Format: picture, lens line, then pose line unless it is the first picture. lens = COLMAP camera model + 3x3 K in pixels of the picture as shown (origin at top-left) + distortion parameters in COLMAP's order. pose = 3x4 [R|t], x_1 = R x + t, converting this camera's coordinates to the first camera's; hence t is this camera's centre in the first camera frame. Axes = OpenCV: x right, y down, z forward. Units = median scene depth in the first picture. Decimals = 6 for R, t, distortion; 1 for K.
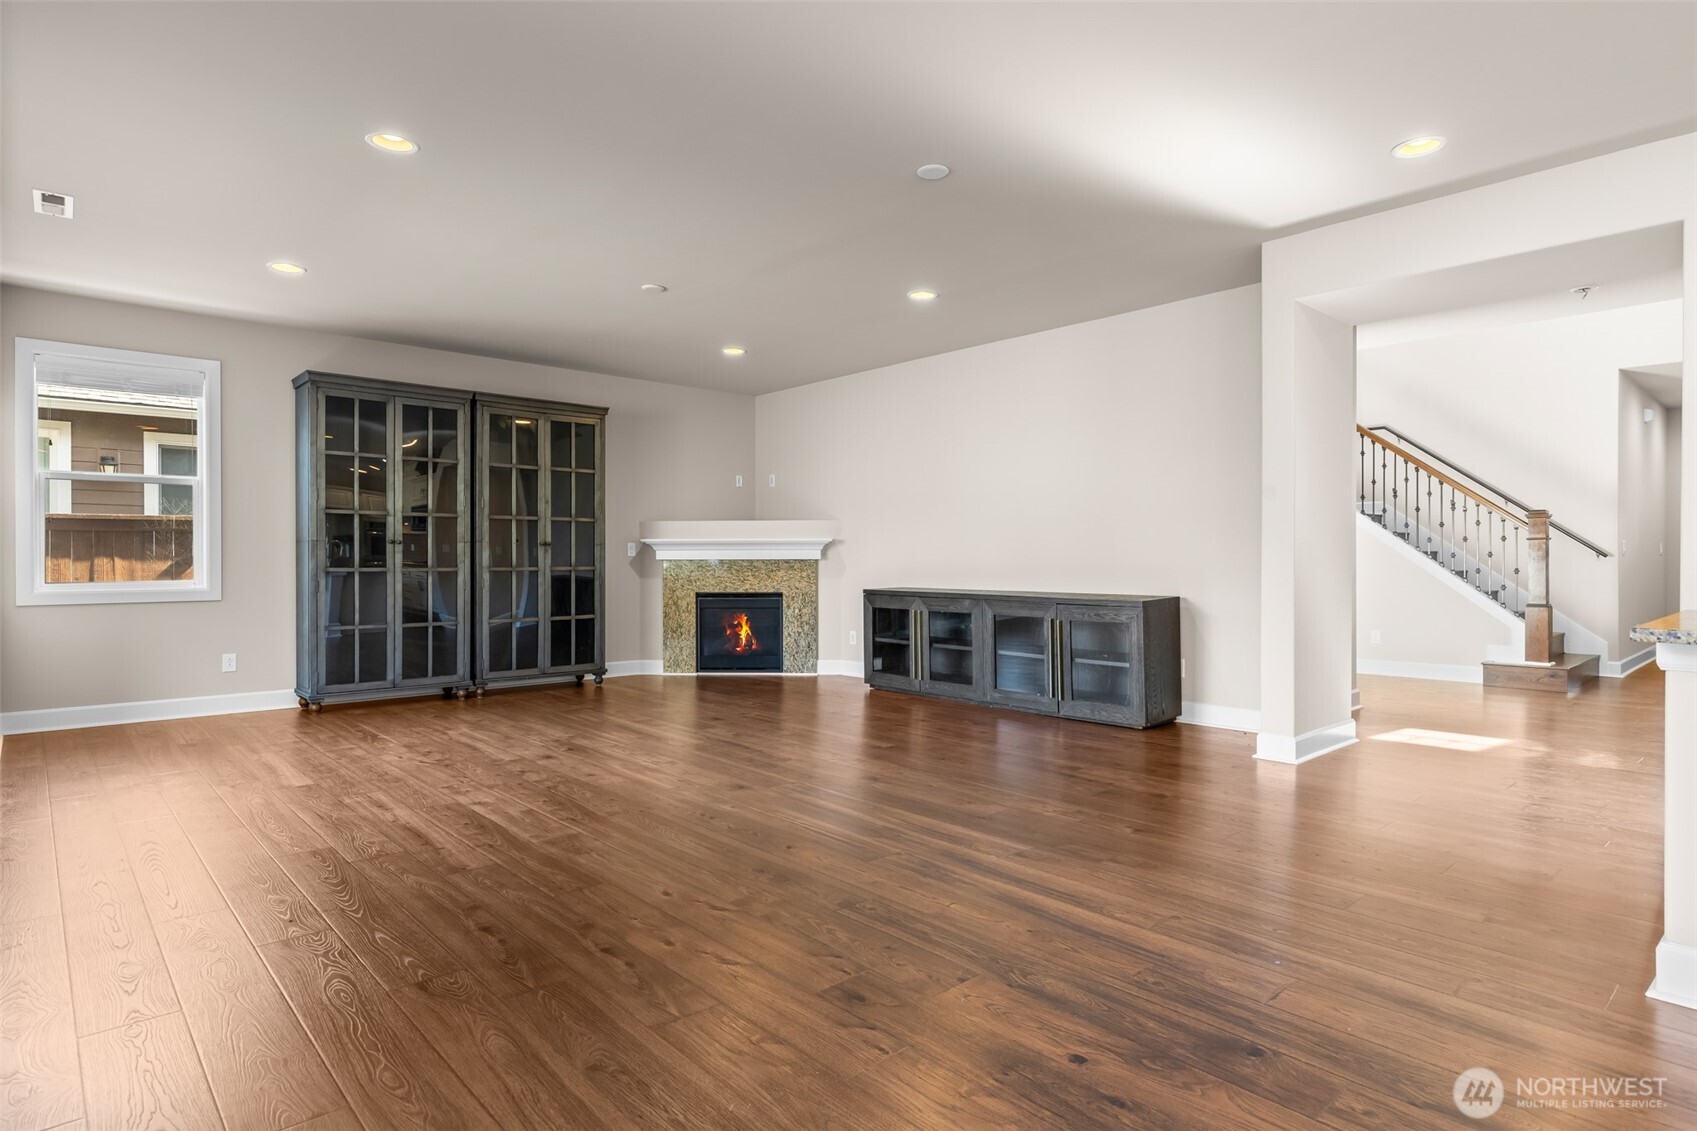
lens RADIAL K [[911.5, 0, 858.3], [0, 911.5, 565.6], [0, 0, 1]] dist [0.005606, 0.000133]
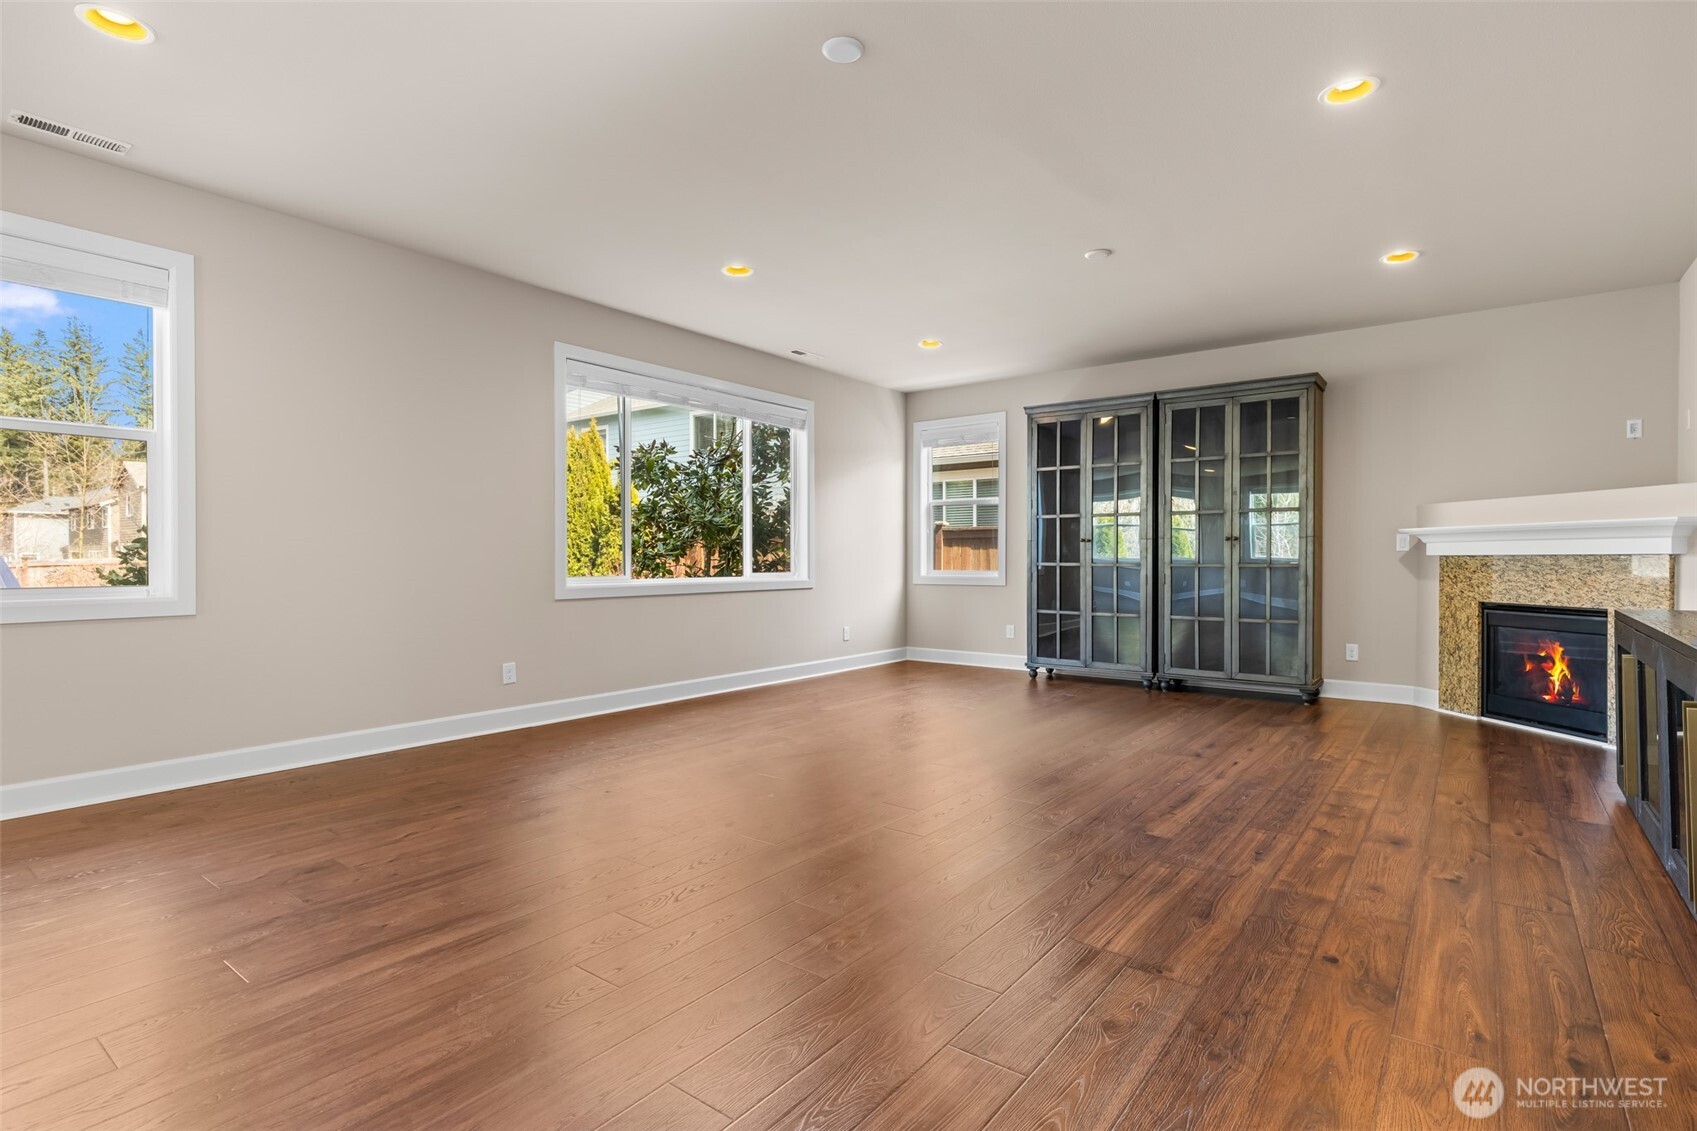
lens RADIAL K [[825.4, 0, 849.0], [0, 825.4, 559.7], [0, 0, 1]] dist [0.011940, -0.000107]
pose [[0.167945, 0.005176, -0.985783, 0.415304], [-0.002682, 0.999985, 0.004794, -0.005118], [0.985793, 0.001839, 0.167956, 0.473724]]
